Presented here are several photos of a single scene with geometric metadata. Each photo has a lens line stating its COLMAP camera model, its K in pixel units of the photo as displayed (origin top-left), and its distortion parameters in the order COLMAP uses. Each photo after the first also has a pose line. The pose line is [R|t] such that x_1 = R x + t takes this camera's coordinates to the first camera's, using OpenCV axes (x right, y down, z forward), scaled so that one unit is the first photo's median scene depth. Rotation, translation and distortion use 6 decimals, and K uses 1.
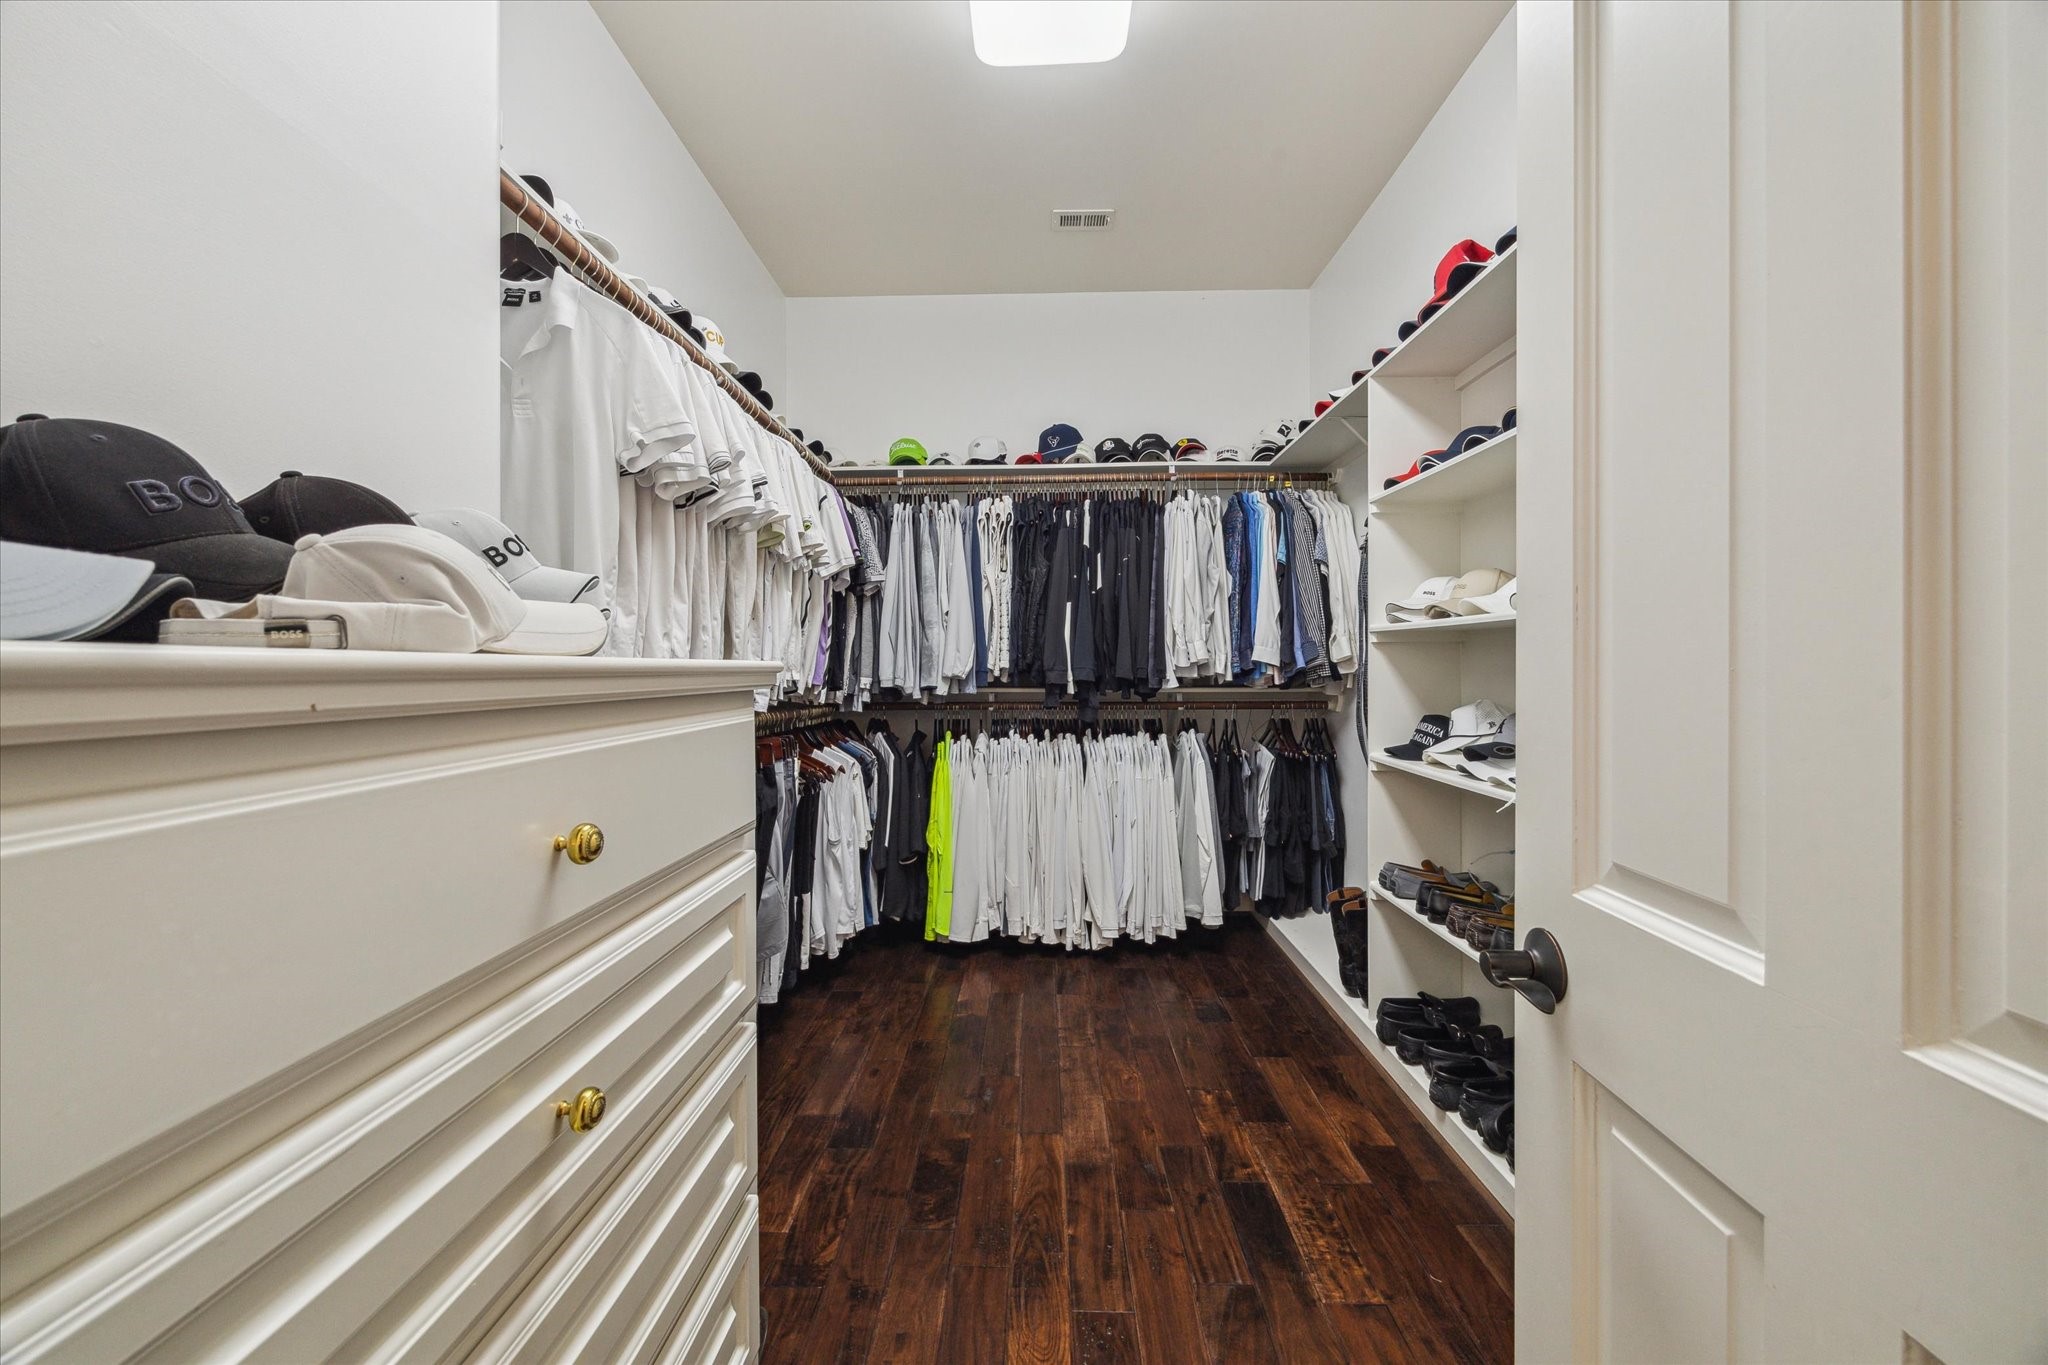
lens RADIAL K [[788.6, 0, 1024.2], [0, 788.6, 677.8], [0, 0, 1]] dist [-0.002705, -0.000057]
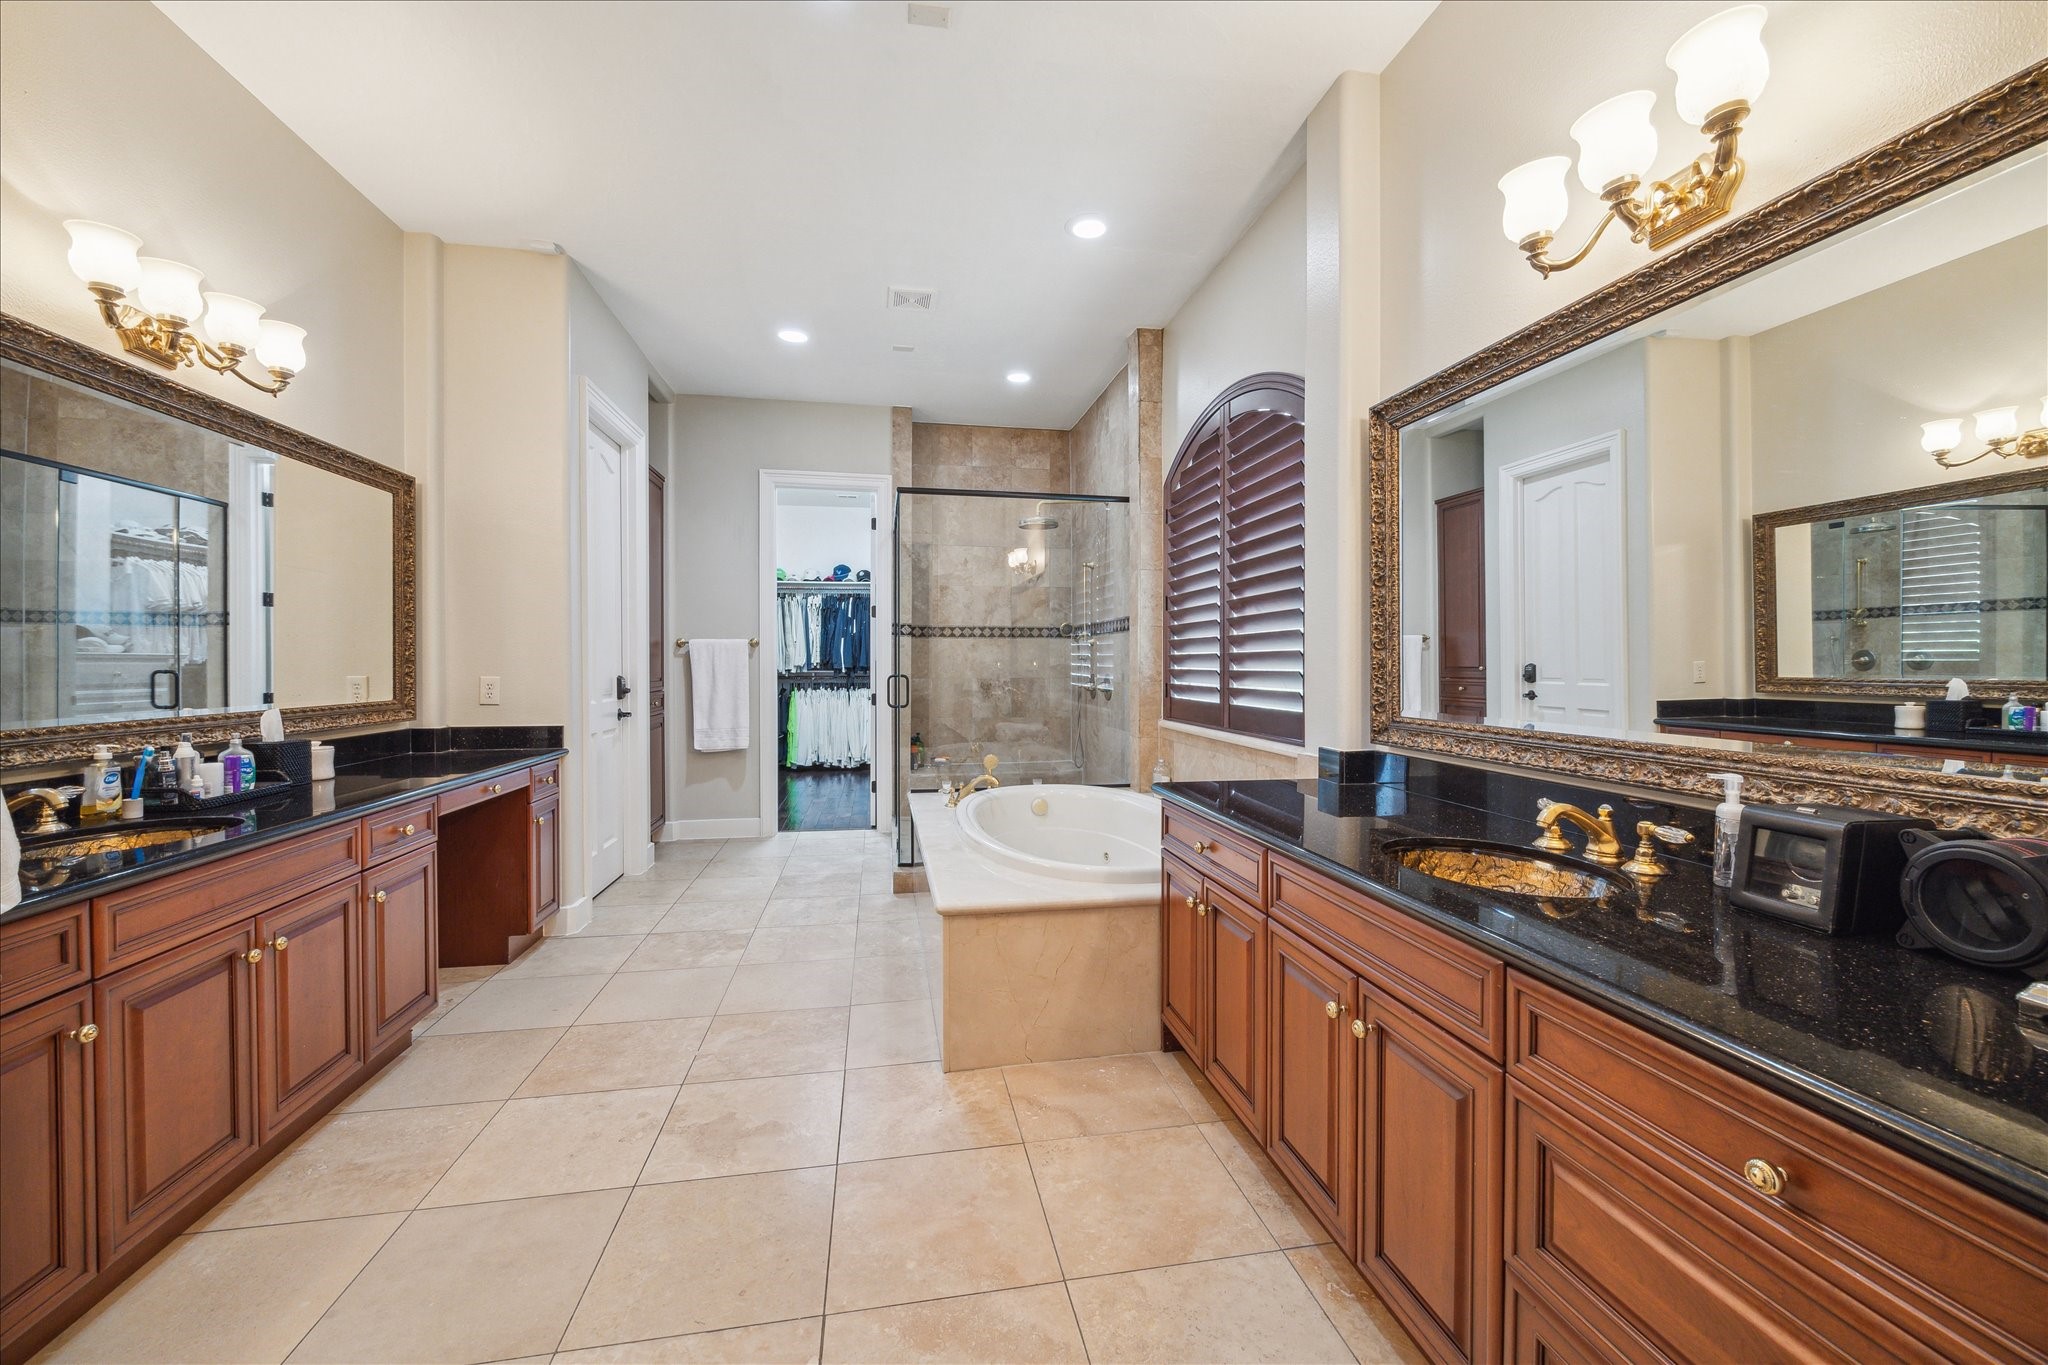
lens RADIAL K [[788.6, 0, 1019.7], [0, 788.6, 675.5], [0, 0, 1]] dist [-0.002705, -0.000057]
pose [[0.985011, -0.003381, 0.172460, 0.180972], [0.002993, 0.999992, 0.002513, 0.025537], [-0.172467, -0.001959, 0.985013, -1.676207]]
